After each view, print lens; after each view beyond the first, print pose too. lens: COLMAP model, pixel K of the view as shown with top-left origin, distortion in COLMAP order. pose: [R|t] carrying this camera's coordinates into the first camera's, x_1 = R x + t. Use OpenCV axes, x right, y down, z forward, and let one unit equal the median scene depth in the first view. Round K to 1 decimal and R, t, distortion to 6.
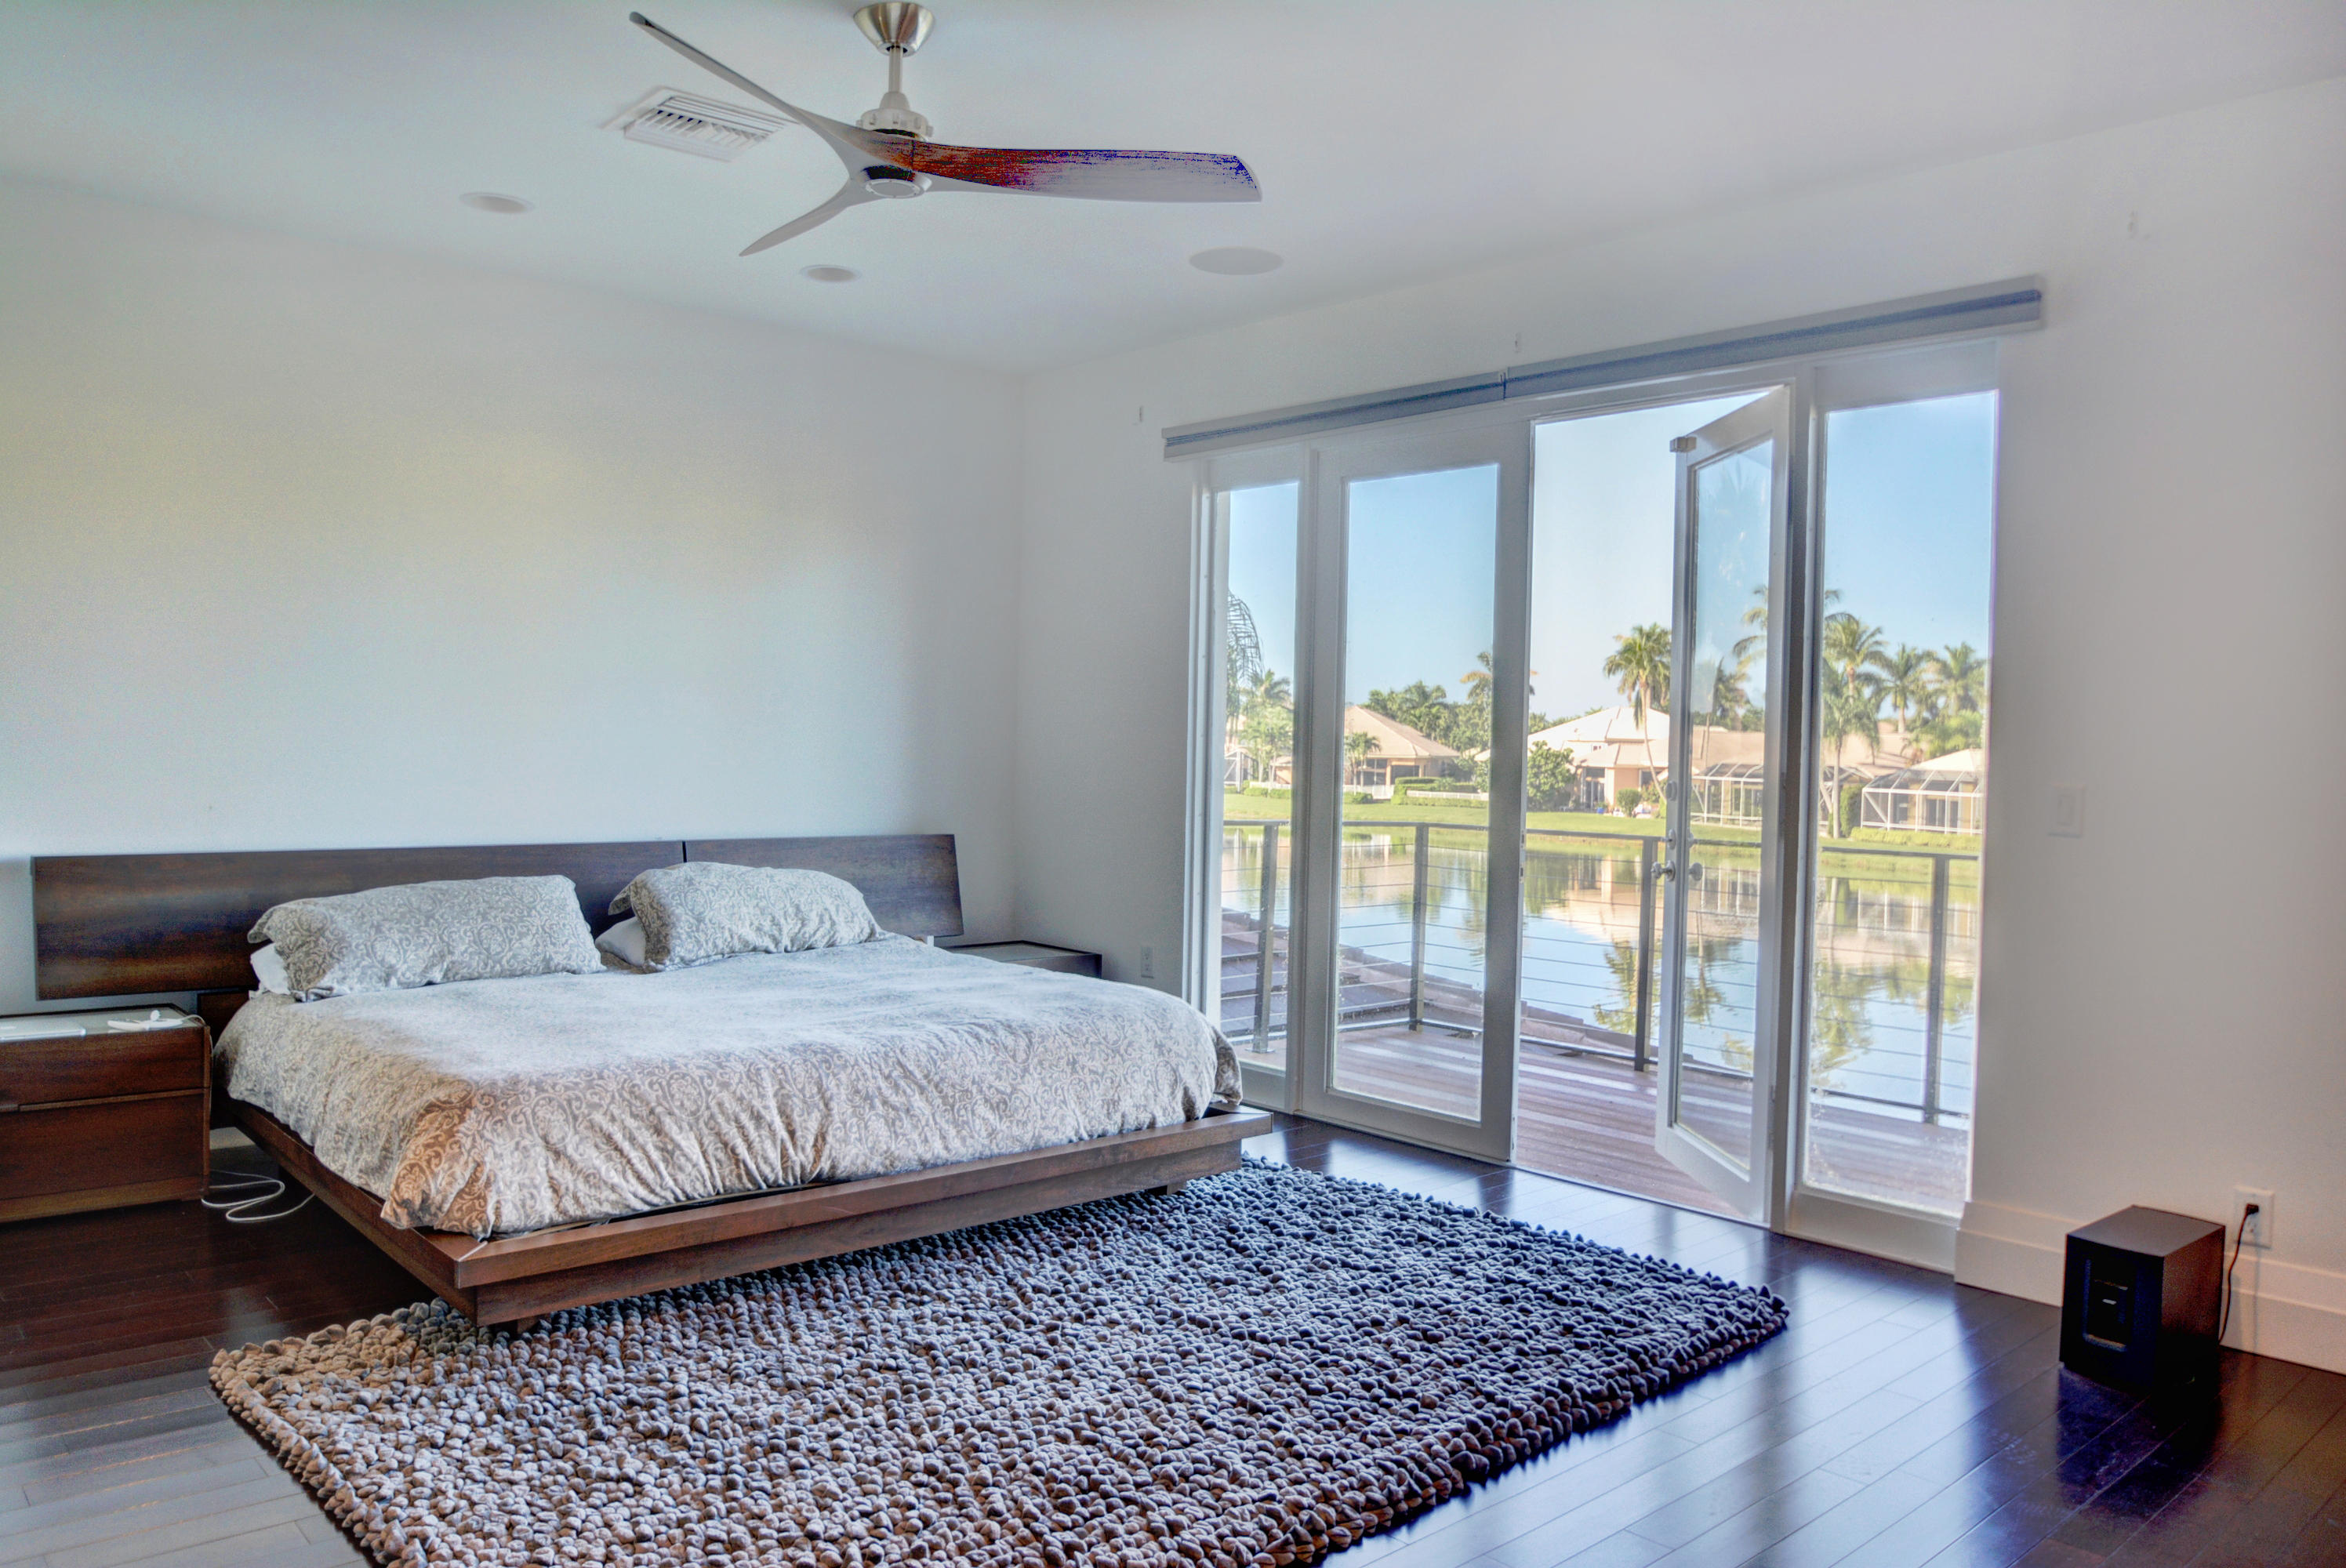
lens RADIAL K [[1660.0, 0, 1173.0], [0, 1660.0, 784.0], [0, 0, 1]] dist [-0.035094, 0.000265]
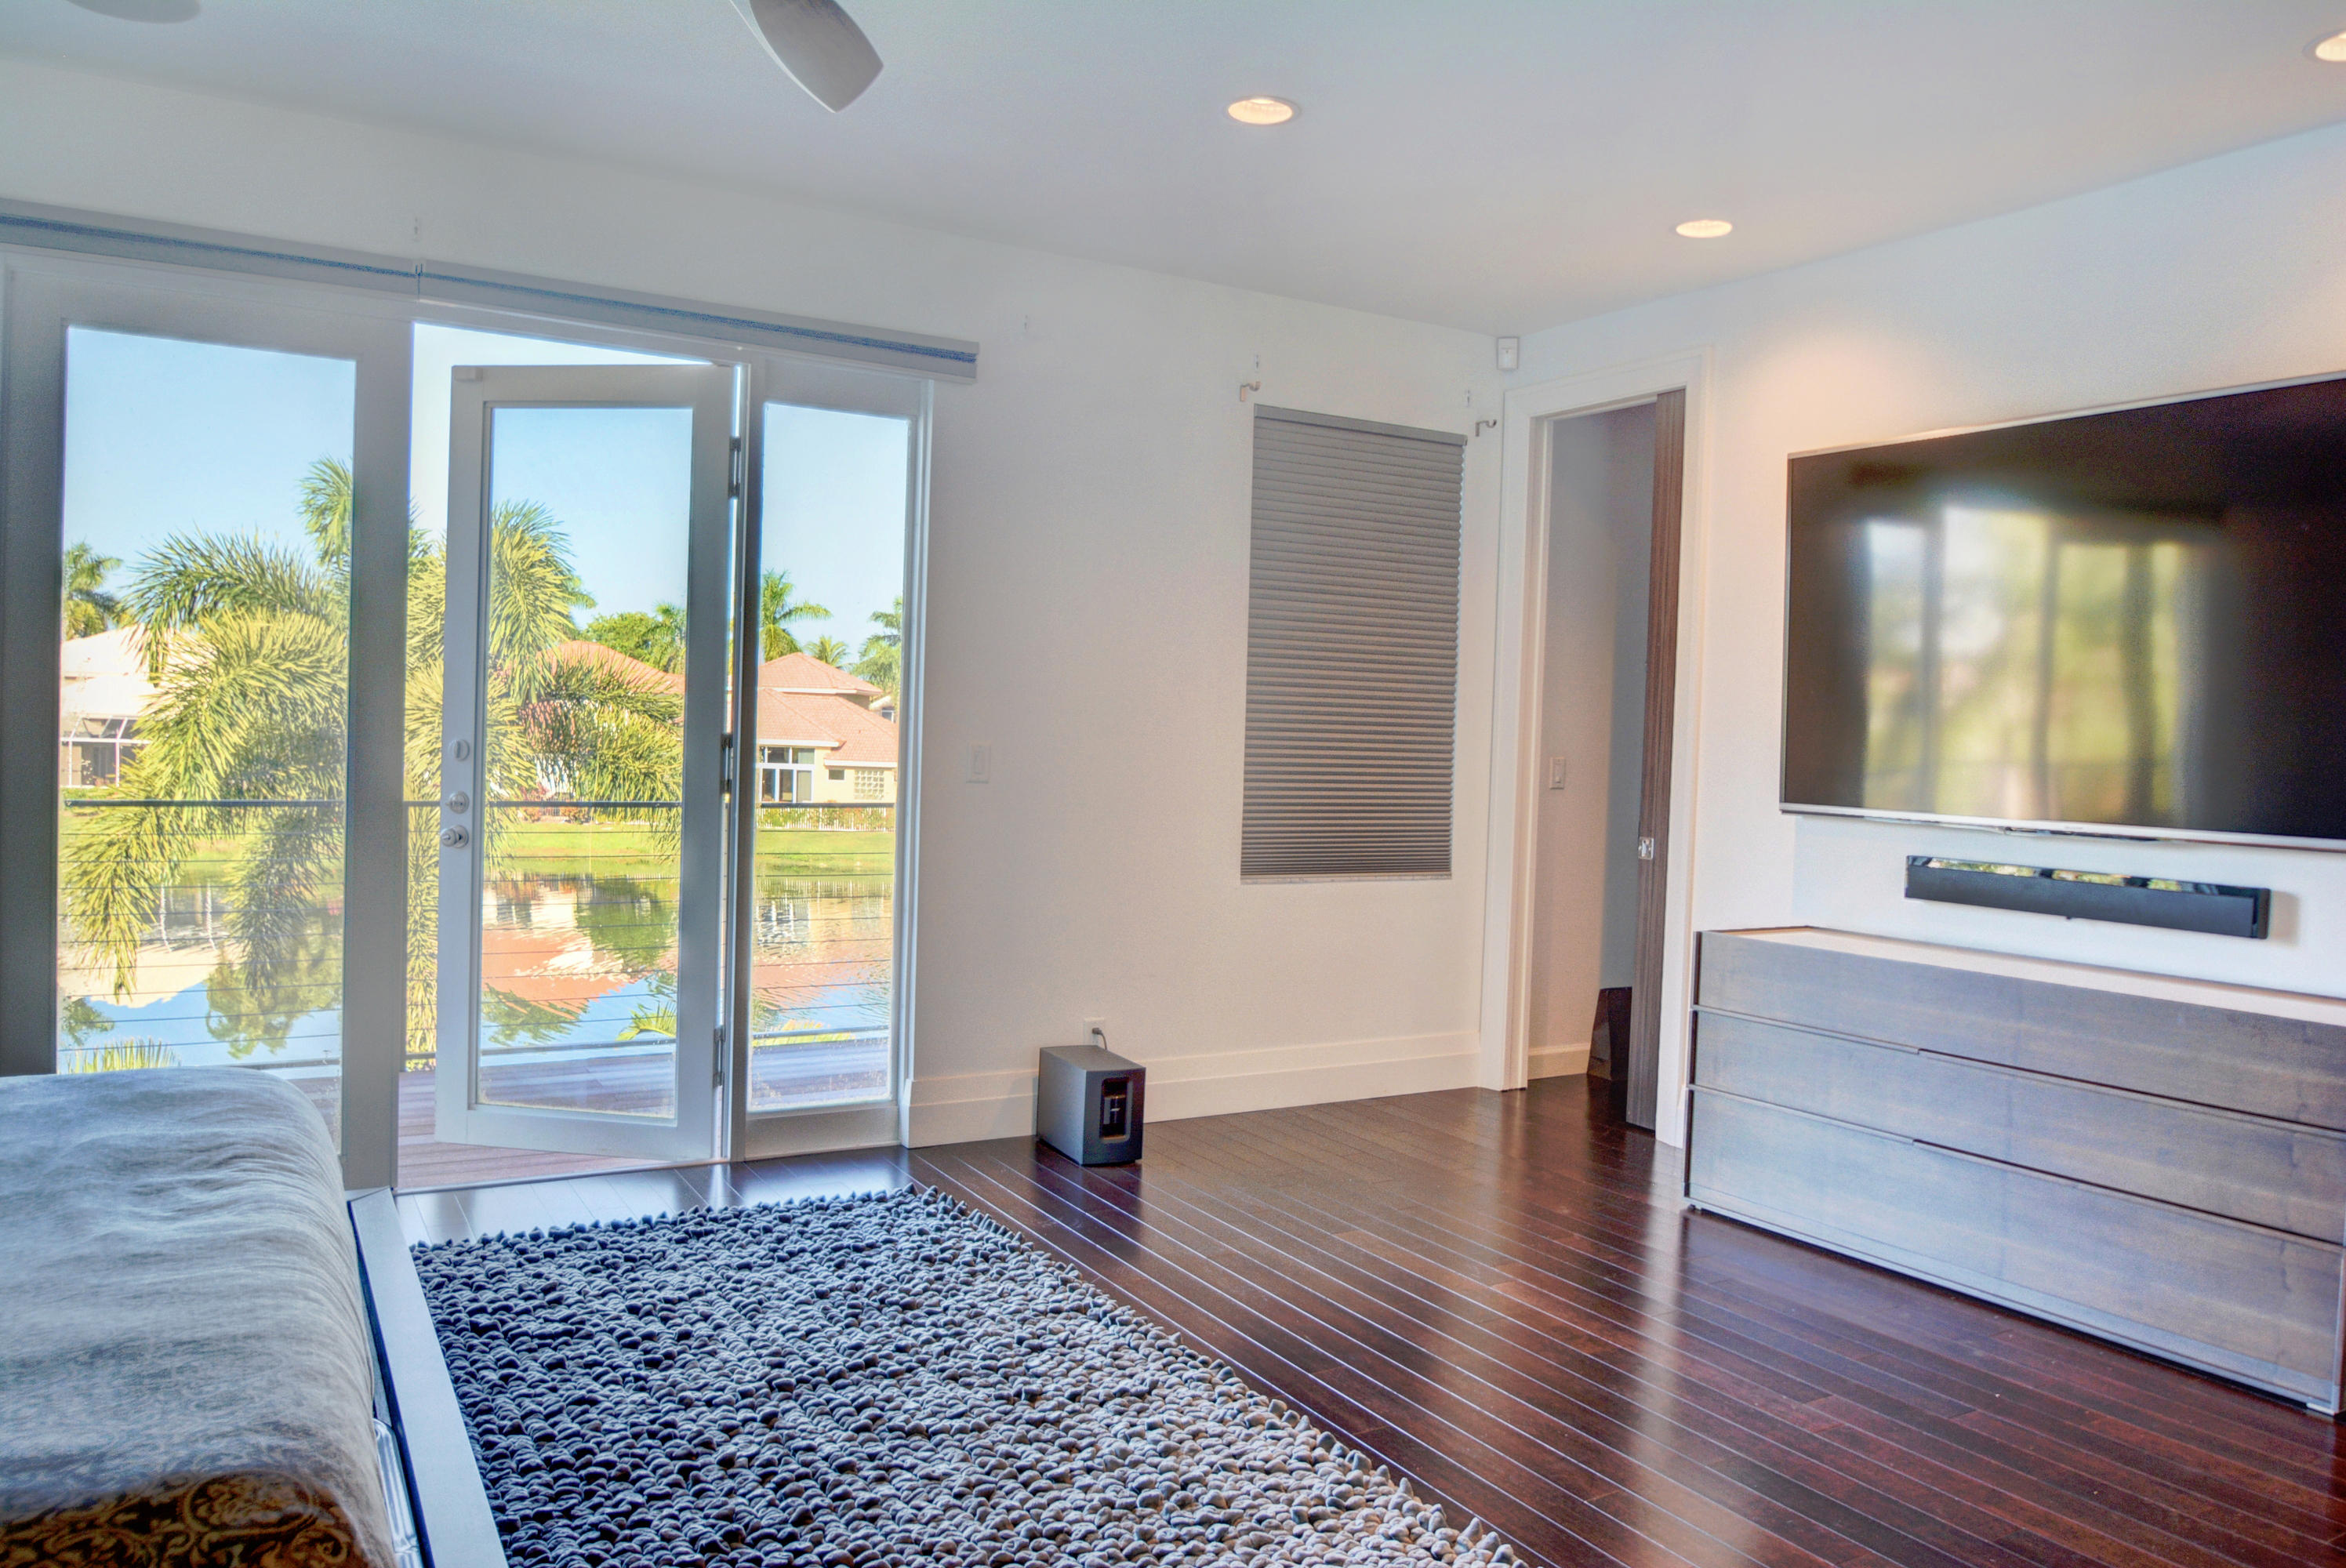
lens RADIAL K [[1685.0, 0, 1182.3], [0, 1685.0, 767.4], [0, 0, 1]] dist [-0.054238, 0.028708]
pose [[0.202230, -0.035784, 0.978684, -0.661361], [-0.002179, 0.999313, 0.036989, -0.026245], [-0.979336, -0.009612, 0.202013, 0.523285]]
